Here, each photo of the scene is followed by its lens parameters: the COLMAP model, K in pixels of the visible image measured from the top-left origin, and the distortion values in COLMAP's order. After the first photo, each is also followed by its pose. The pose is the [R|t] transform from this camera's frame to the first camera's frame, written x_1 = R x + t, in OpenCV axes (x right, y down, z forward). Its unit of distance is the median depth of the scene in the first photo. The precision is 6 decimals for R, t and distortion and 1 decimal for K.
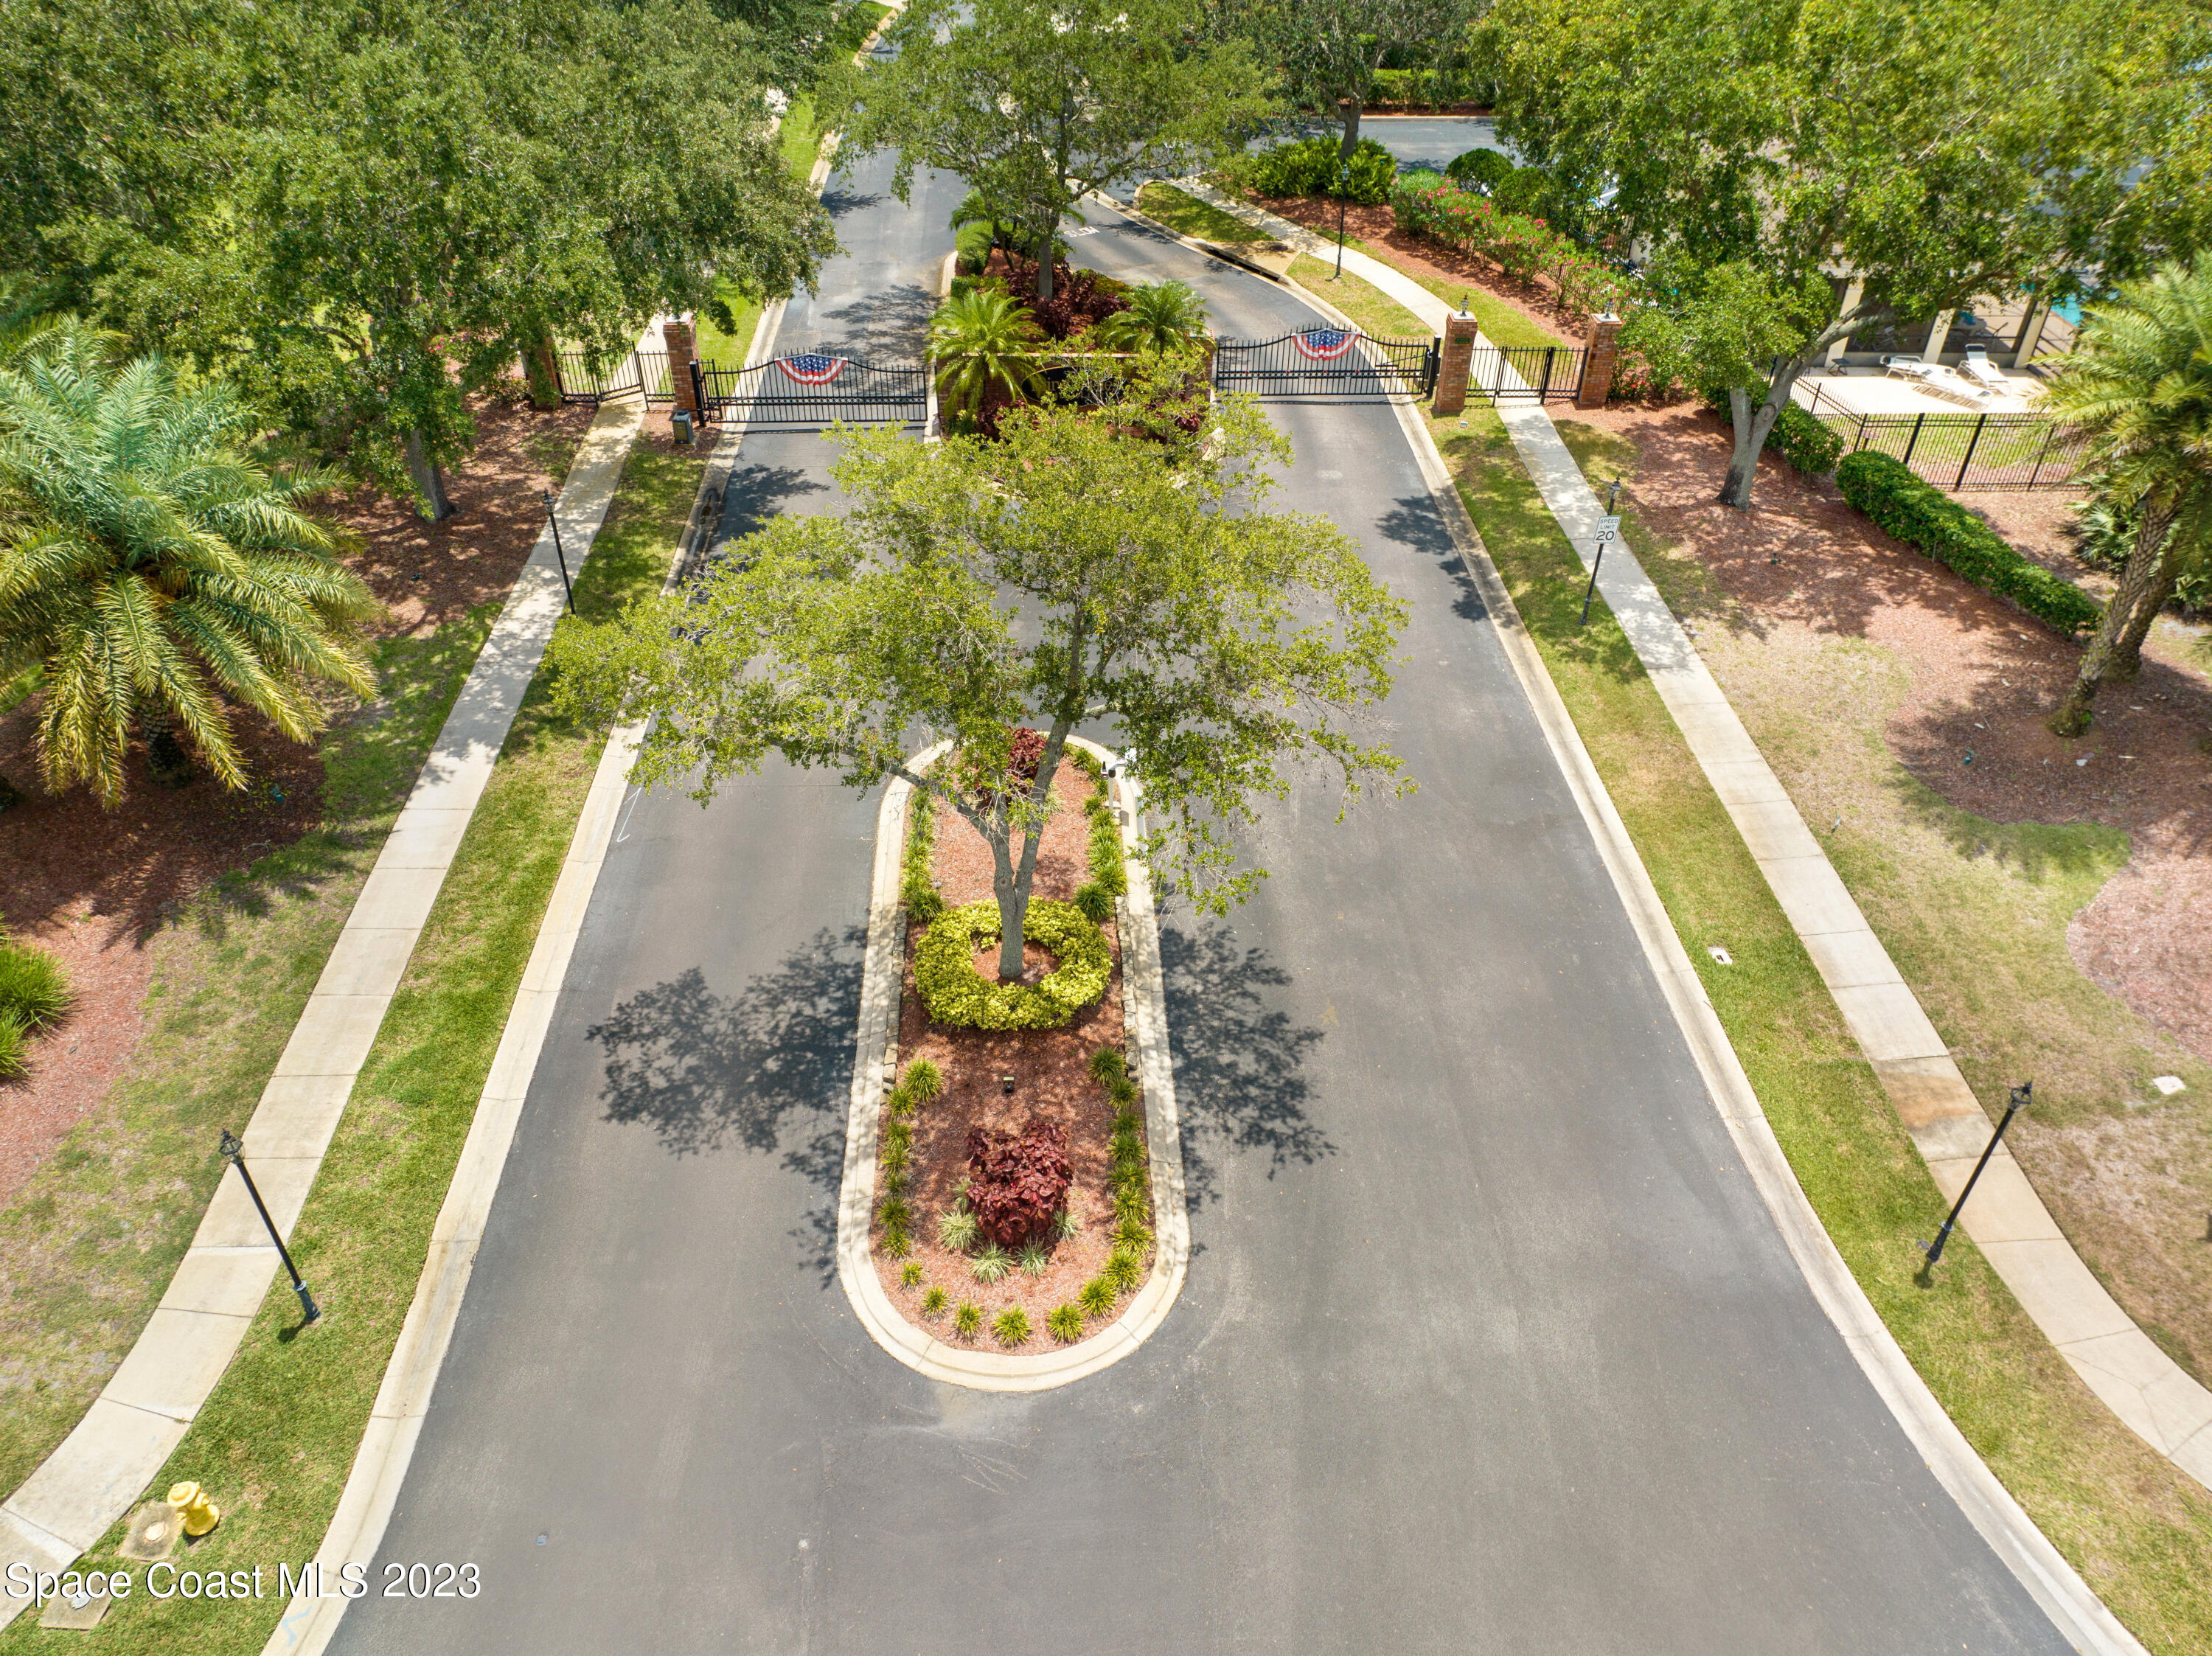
lens RADIAL K [[1564.9, 0, 1101.4], [0, 1564.9, 848.9], [0, 0, 1]] dist [-0.036677, 0.002651]
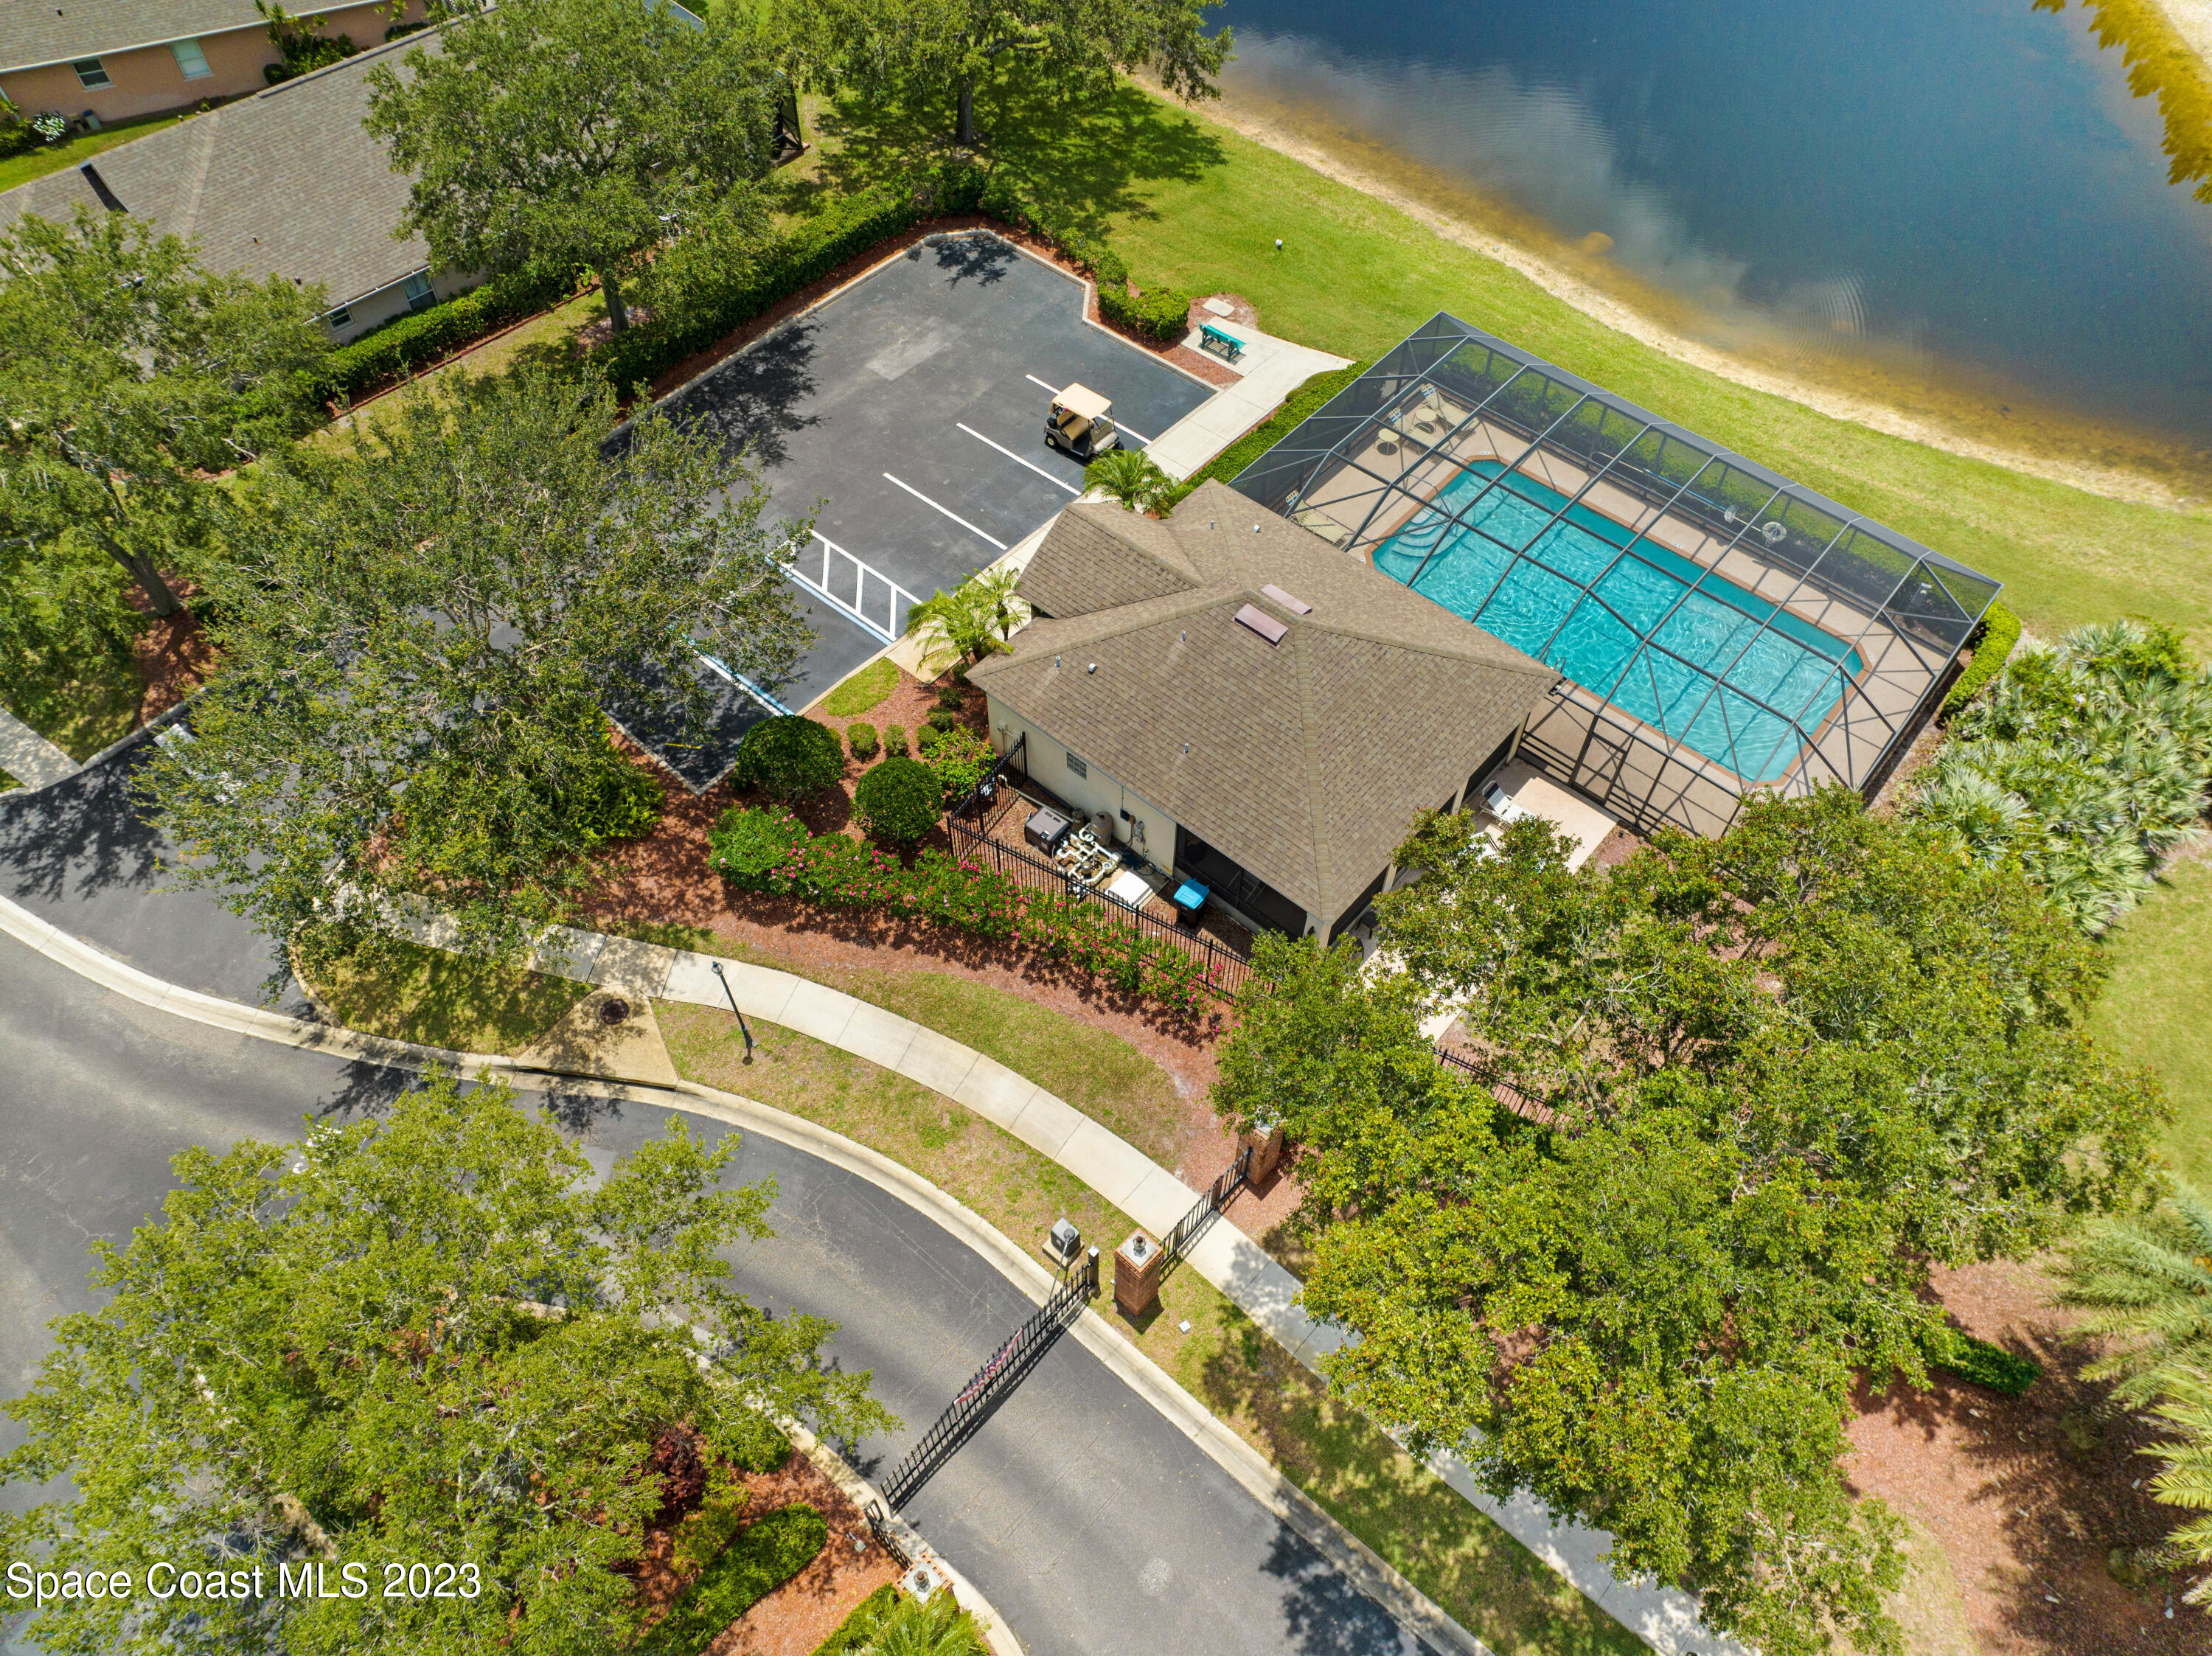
lens RADIAL K [[1564.9, 0, 1101.4], [0, 1564.9, 848.9], [0, 0, 1]] dist [-0.036677, 0.002651]
pose [[0.690499, -0.588748, 0.420222, 0.021739], [0.450864, 0.804605, 0.386436, -0.849257], [-0.565626, -0.077370, 0.821024, 0.450057]]
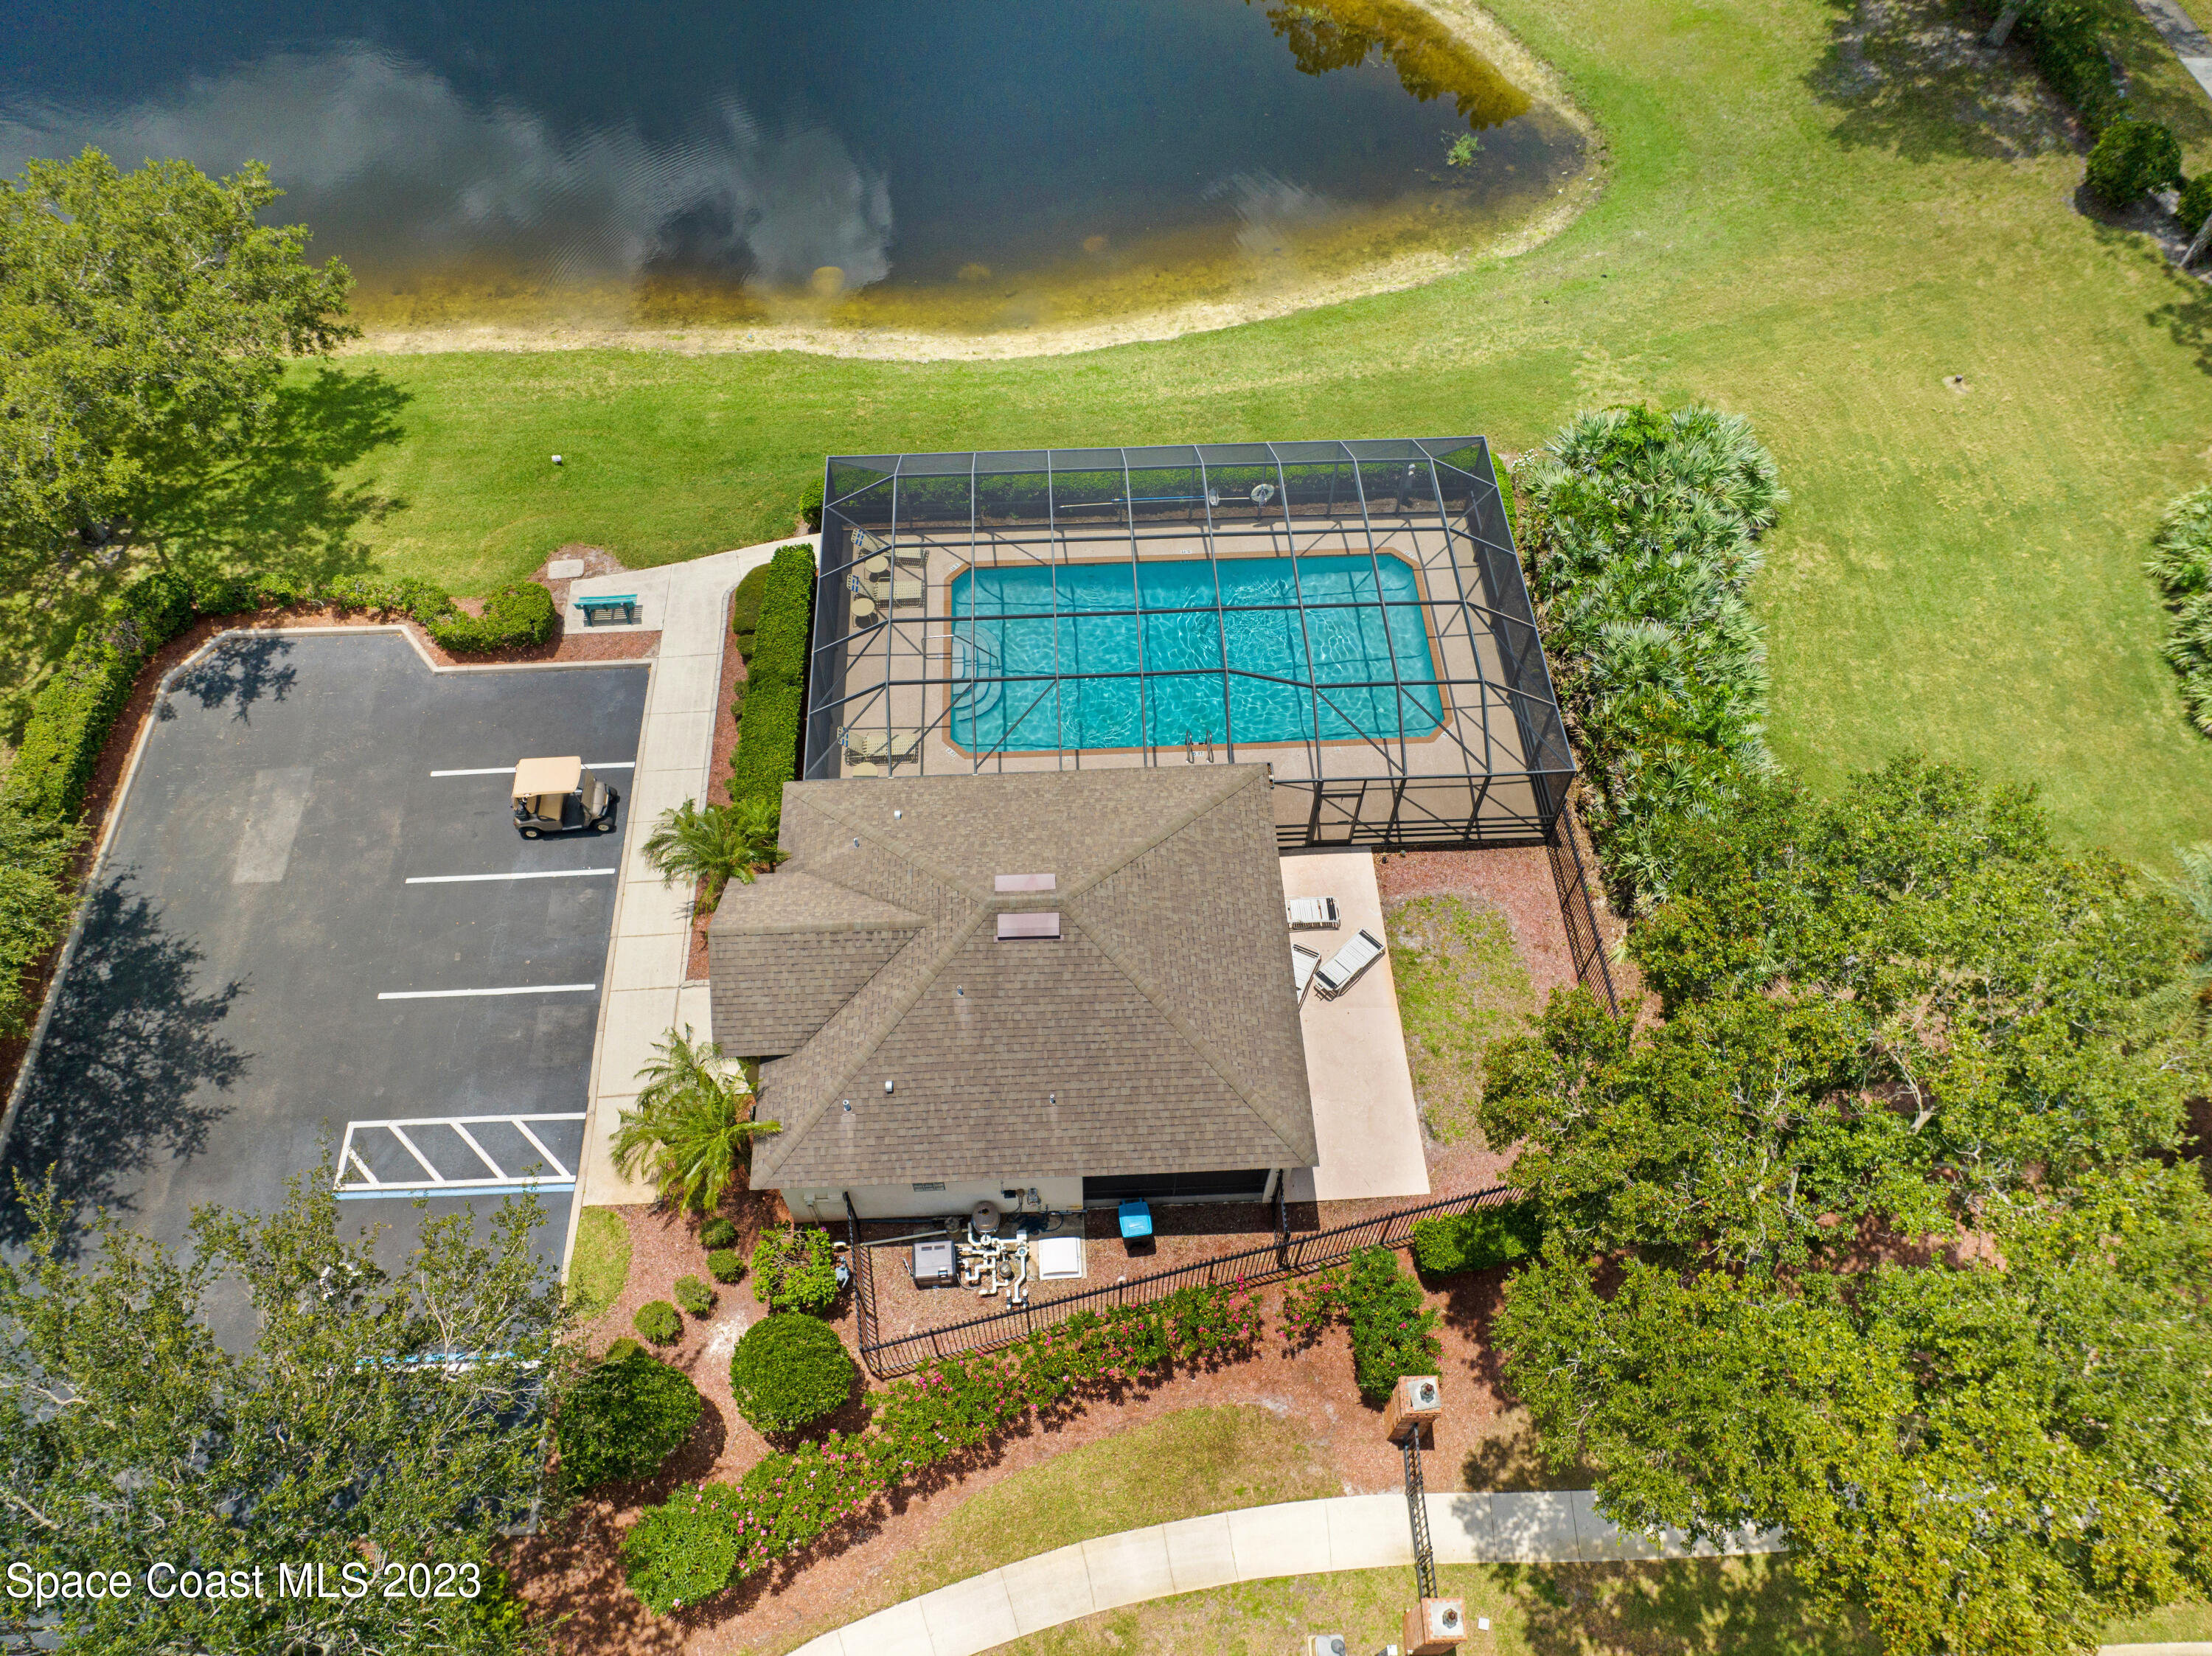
lens RADIAL K [[1587.9, 0, 1106.0], [0, 1587.9, 828.0], [0, 0, 1]] dist [-0.041609, 0.007542]
pose [[-0.000018, -0.836440, 0.548058, 0.159058], [0.618940, 0.430456, 0.656978, -1.083185], [-0.785438, 0.339226, 0.517699, 0.708478]]
